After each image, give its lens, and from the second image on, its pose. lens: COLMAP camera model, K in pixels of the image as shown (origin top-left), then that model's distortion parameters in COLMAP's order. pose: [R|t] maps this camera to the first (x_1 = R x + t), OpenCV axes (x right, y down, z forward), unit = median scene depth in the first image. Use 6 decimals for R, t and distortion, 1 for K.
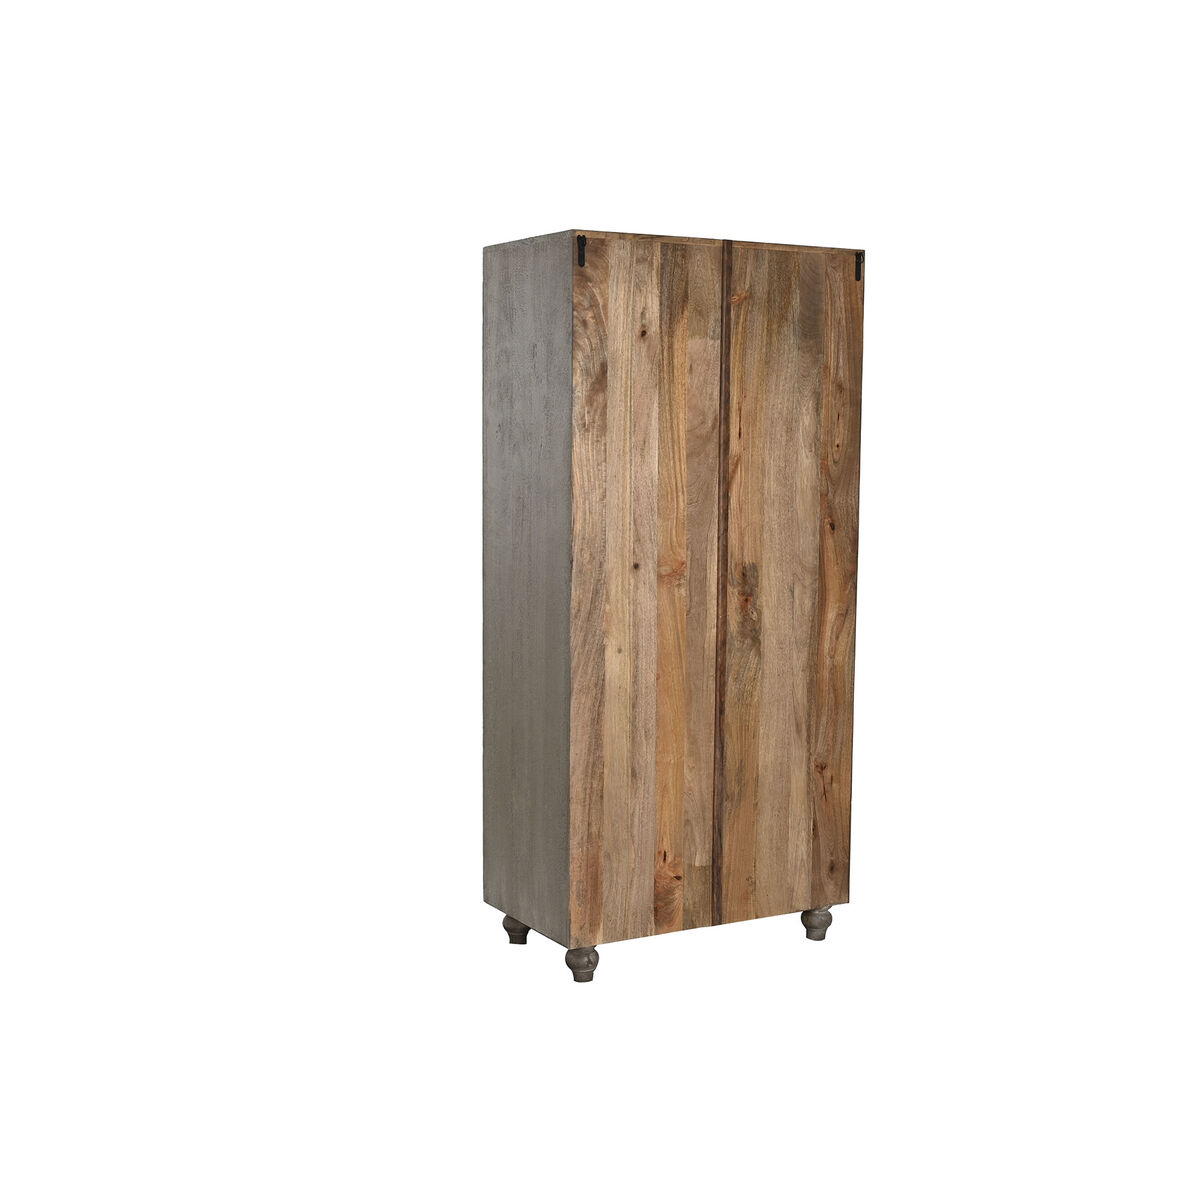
lens RADIAL K [[2236.3, 0, 600.8], [0, 2236.3, 600.2], [0, 0, 1]] dist [0.169361, 0.000000]
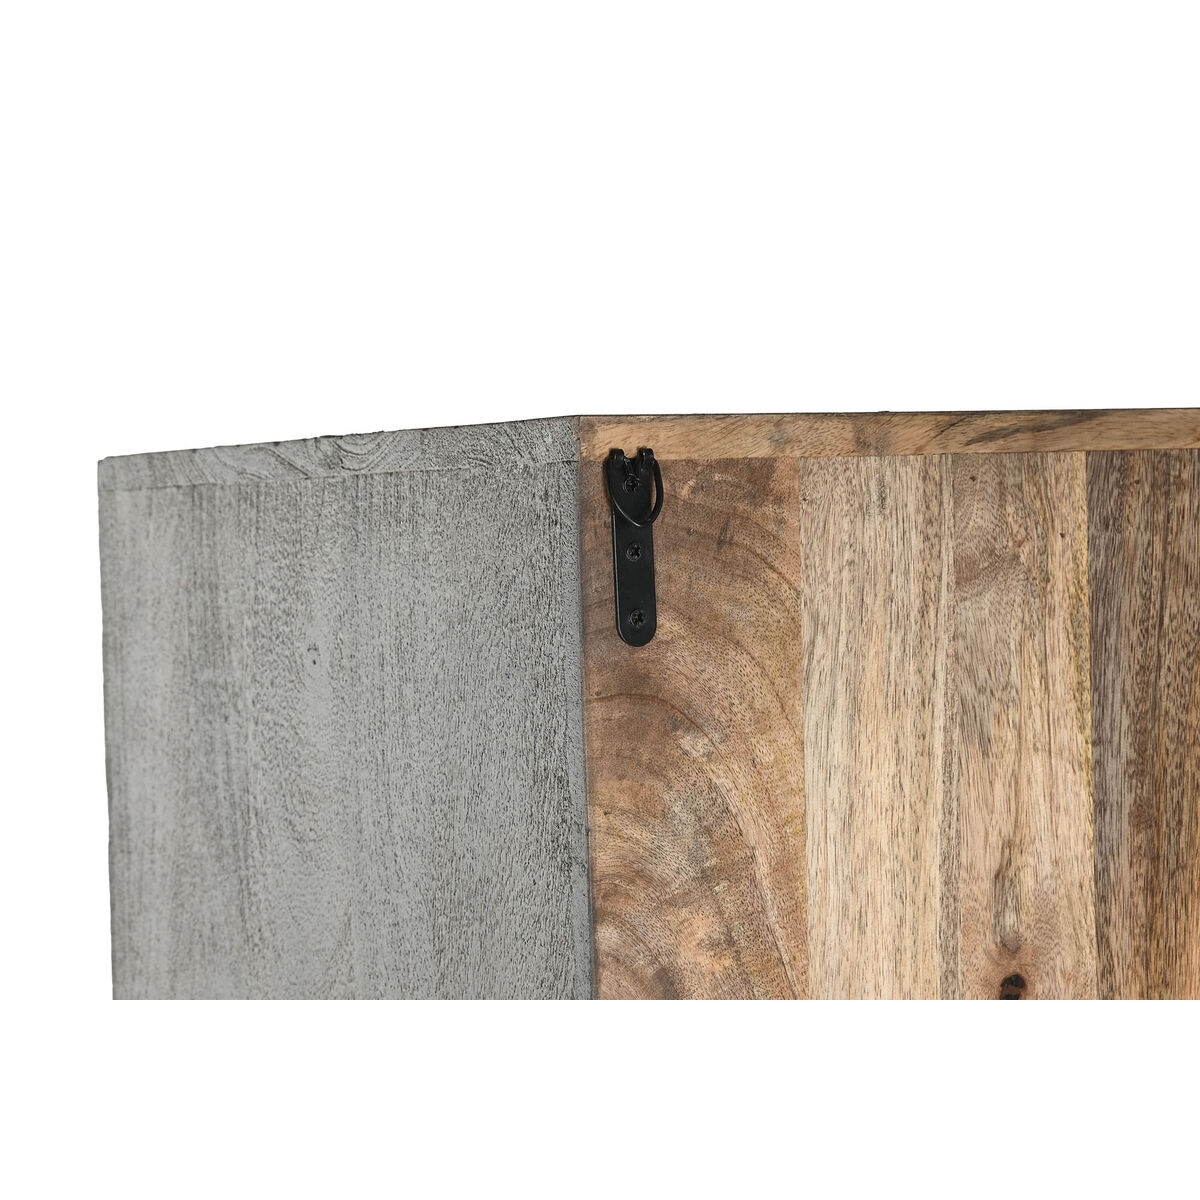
lens RADIAL K [[4383.8, 0, 599.9], [0, 4383.8, 599.9], [0, 0, 1]] dist [-0.043036, 0.000000]
pose [[0.999179, -0.039079, 0.010683, -0.014182], [0.039744, 0.996653, -0.071432, -0.127307], [-0.007855, 0.071798, 0.997388, 0.678102]]
